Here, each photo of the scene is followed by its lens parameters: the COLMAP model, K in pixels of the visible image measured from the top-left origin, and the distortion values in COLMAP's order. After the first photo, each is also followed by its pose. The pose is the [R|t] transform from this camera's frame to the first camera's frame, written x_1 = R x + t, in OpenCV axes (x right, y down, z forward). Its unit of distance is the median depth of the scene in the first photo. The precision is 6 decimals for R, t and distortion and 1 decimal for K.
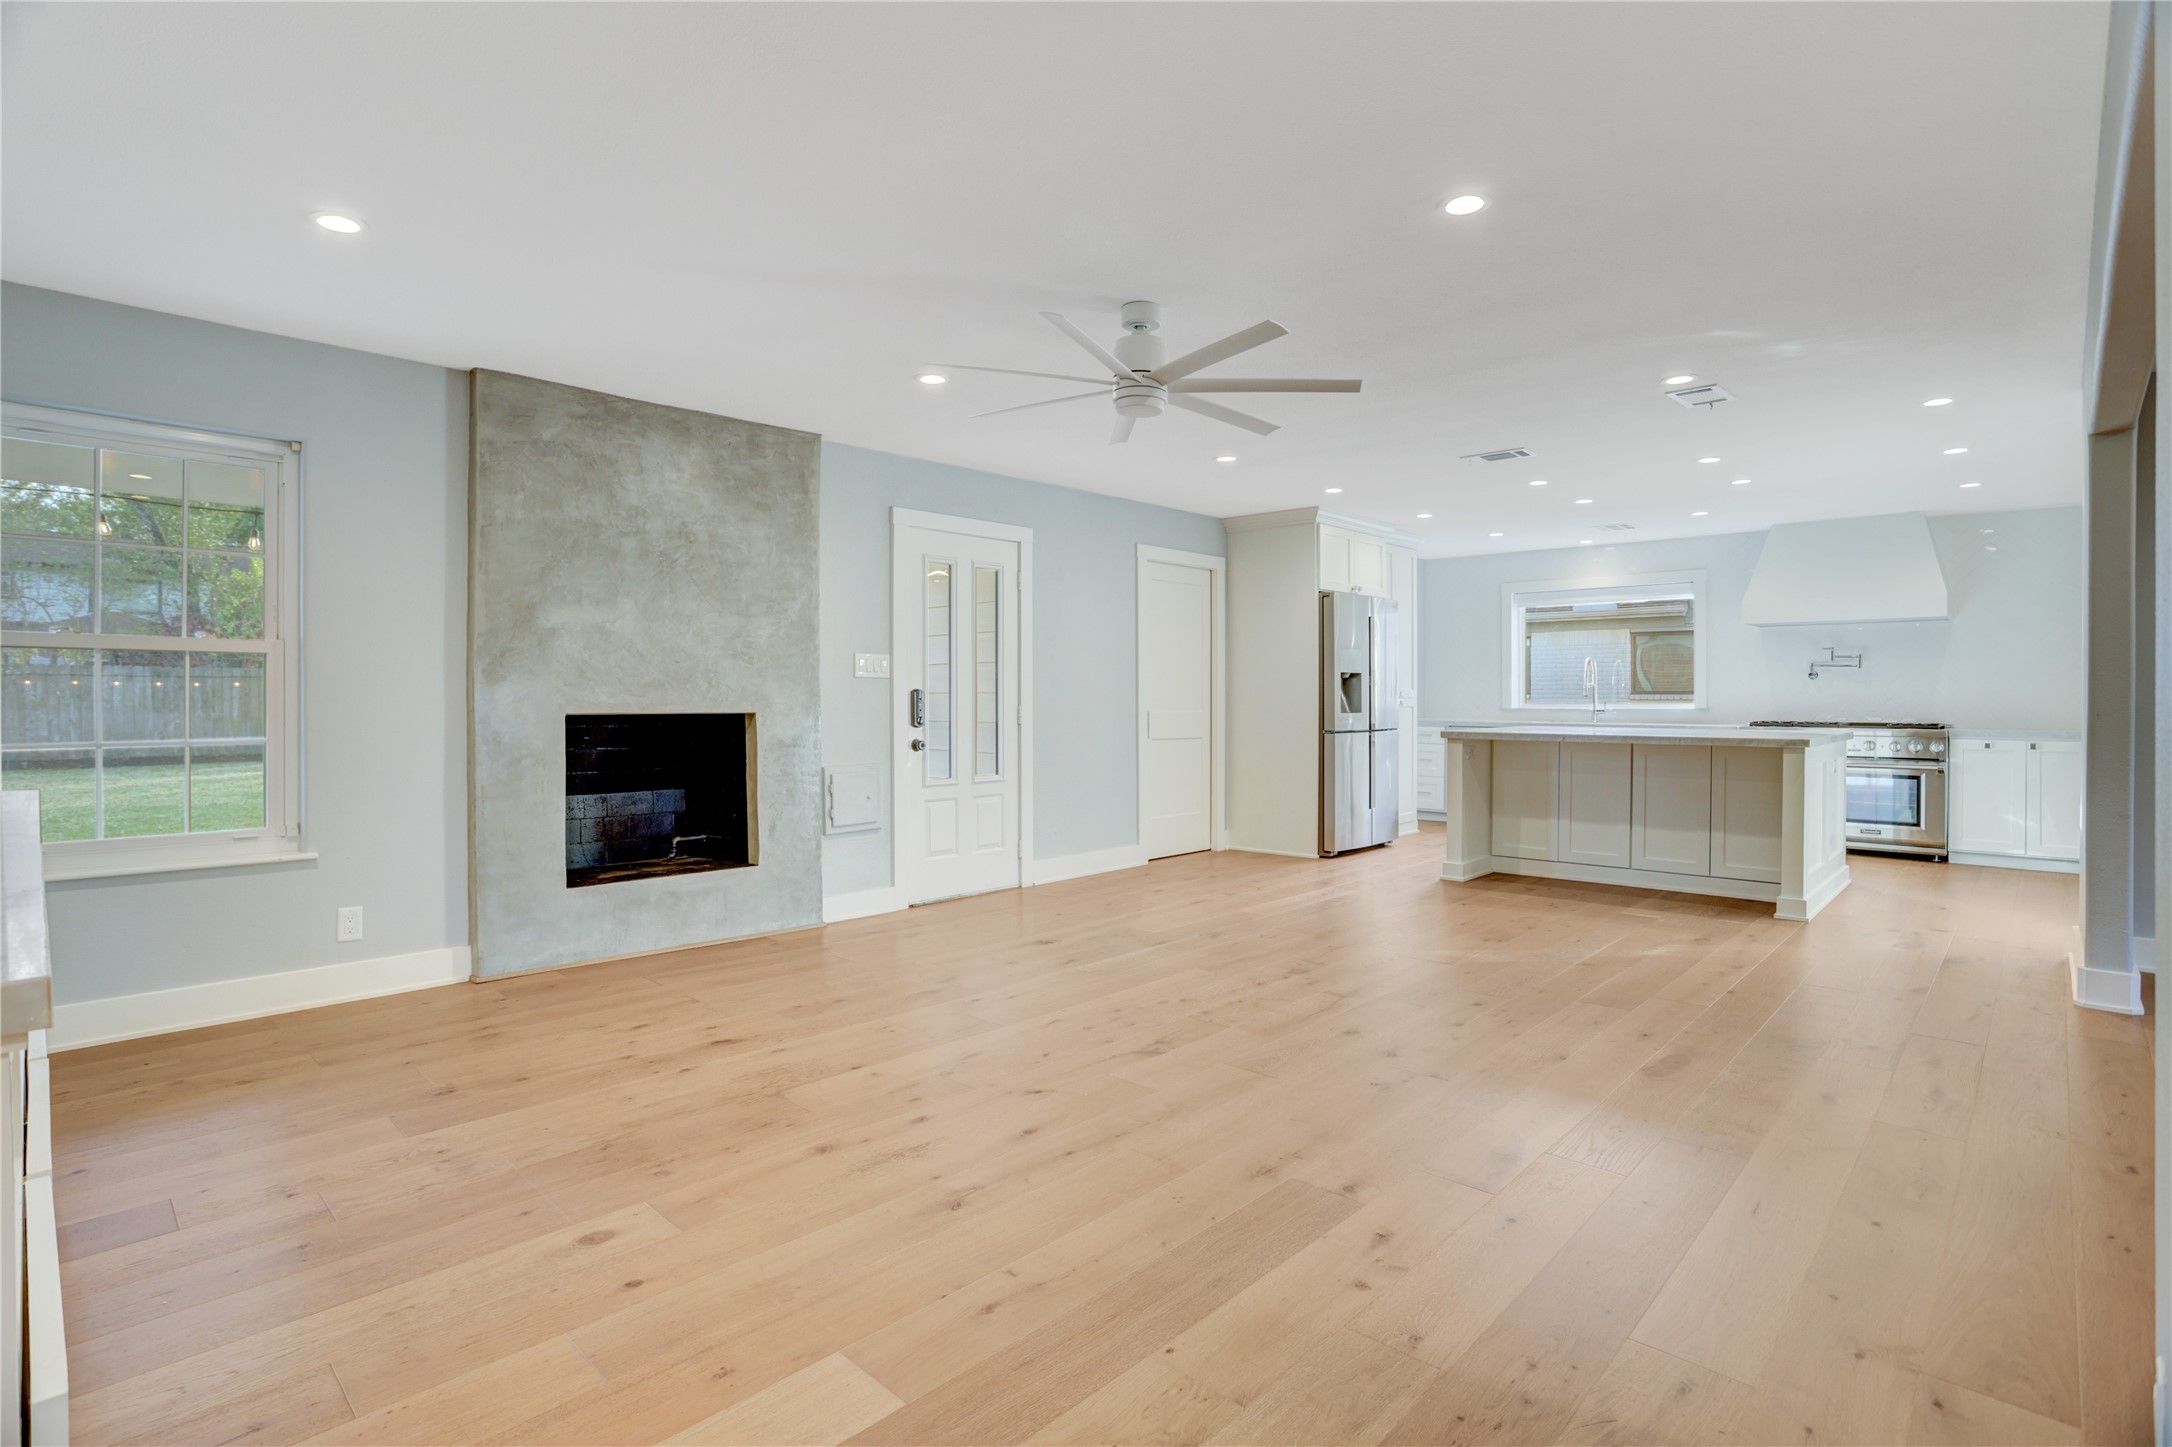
lens RADIAL K [[1060.1, 0, 1070.9], [0, 1060.1, 710.2], [0, 0, 1]] dist [-0.059267, 0.018933]
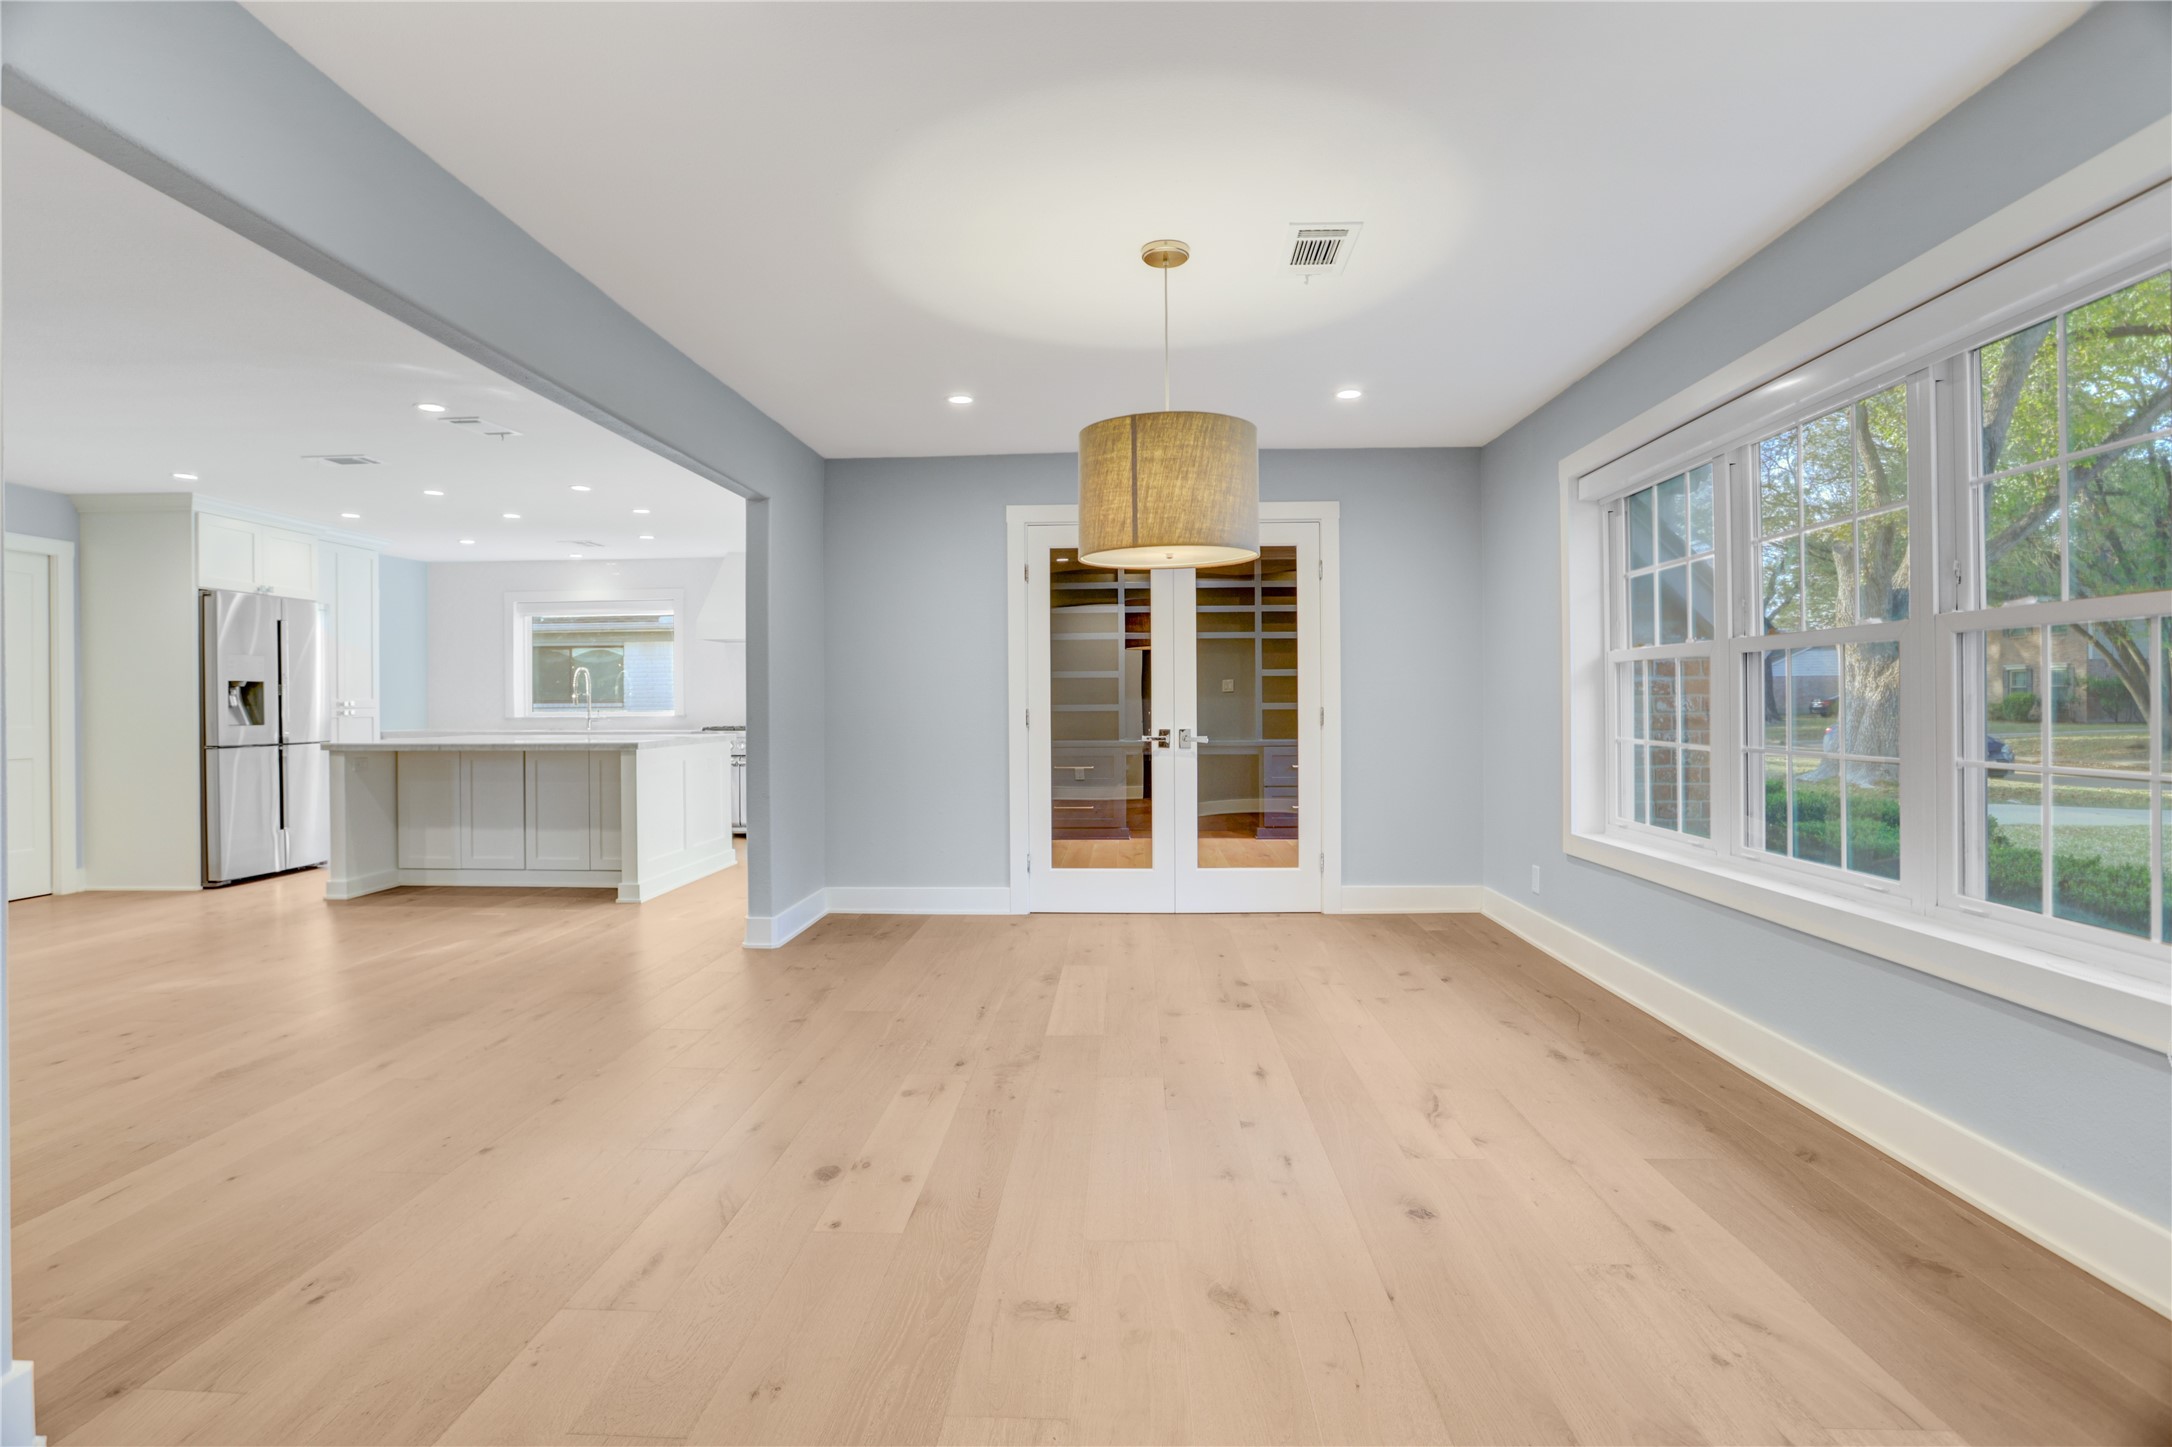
lens RADIAL K [[1060.1, 0, 1096.1], [0, 1060.1, 704.9], [0, 0, 1]] dist [-0.059267, 0.018933]
pose [[0.744446, -0.005162, 0.667663, 0.318500], [0.013355, 0.999885, -0.007160, 0.001475], [-0.667550, 0.014247, 0.744429, -0.199659]]
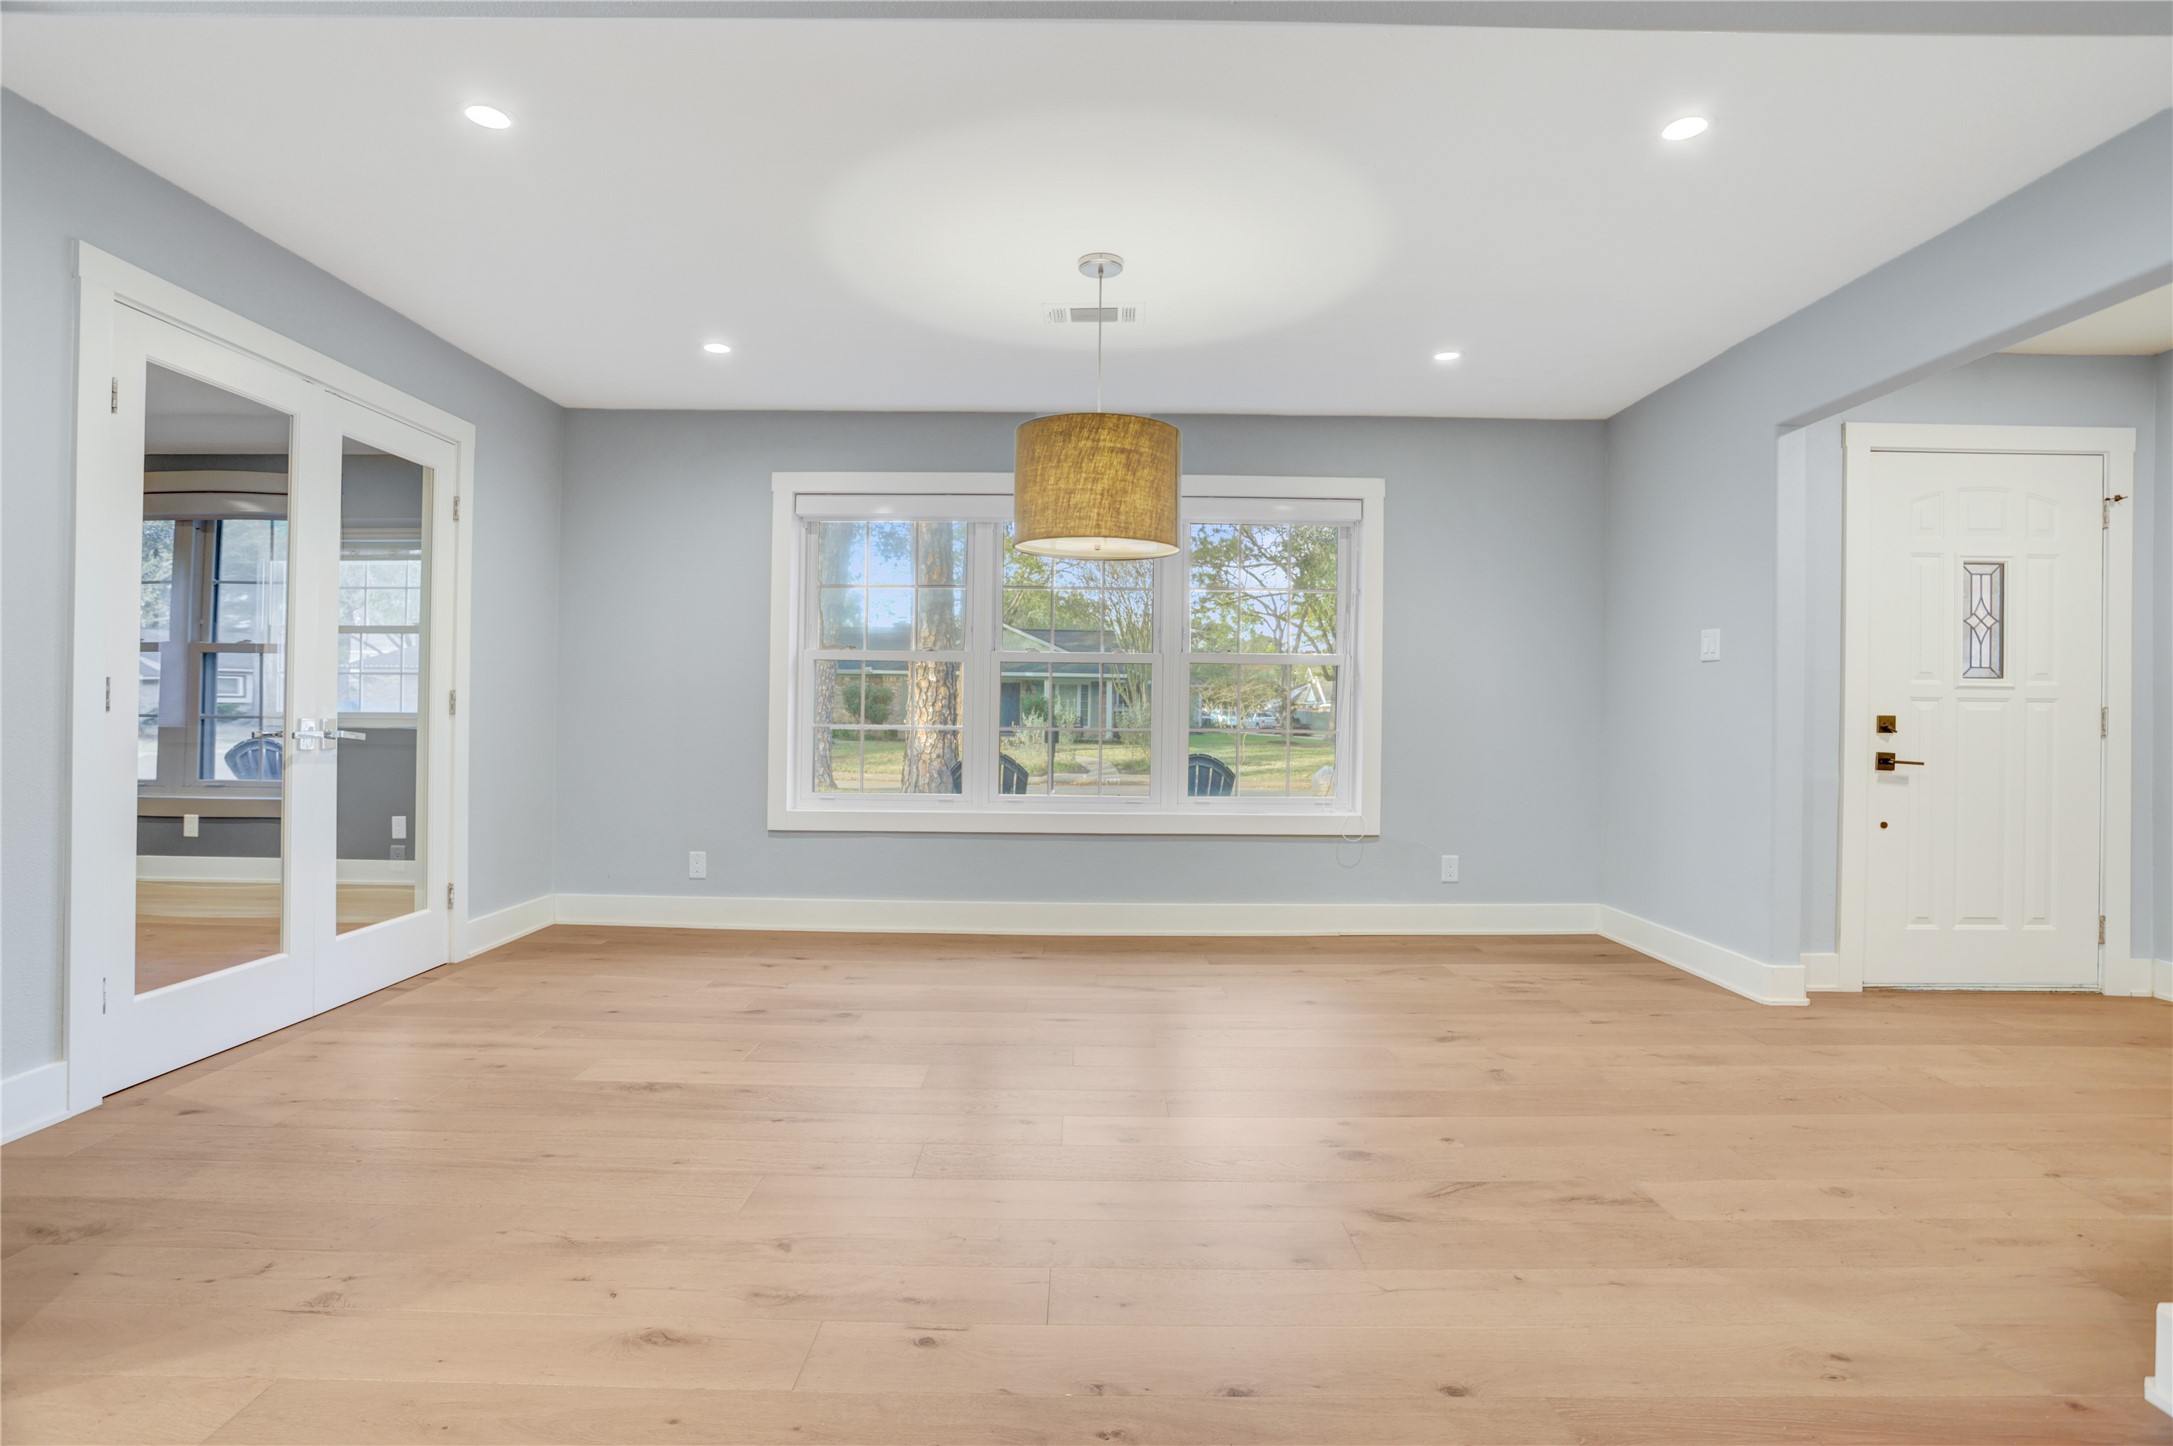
lens RADIAL K [[1082.1, 0, 1058.7], [0, 1082.1, 723.5], [0, 0, 1]] dist [-0.046573, 0.000310]
pose [[-0.683615, -0.014334, 0.729702, 0.287114], [-0.001857, 0.999838, 0.017901, 0.009665], [-0.729840, 0.010882, -0.683531, 0.692833]]
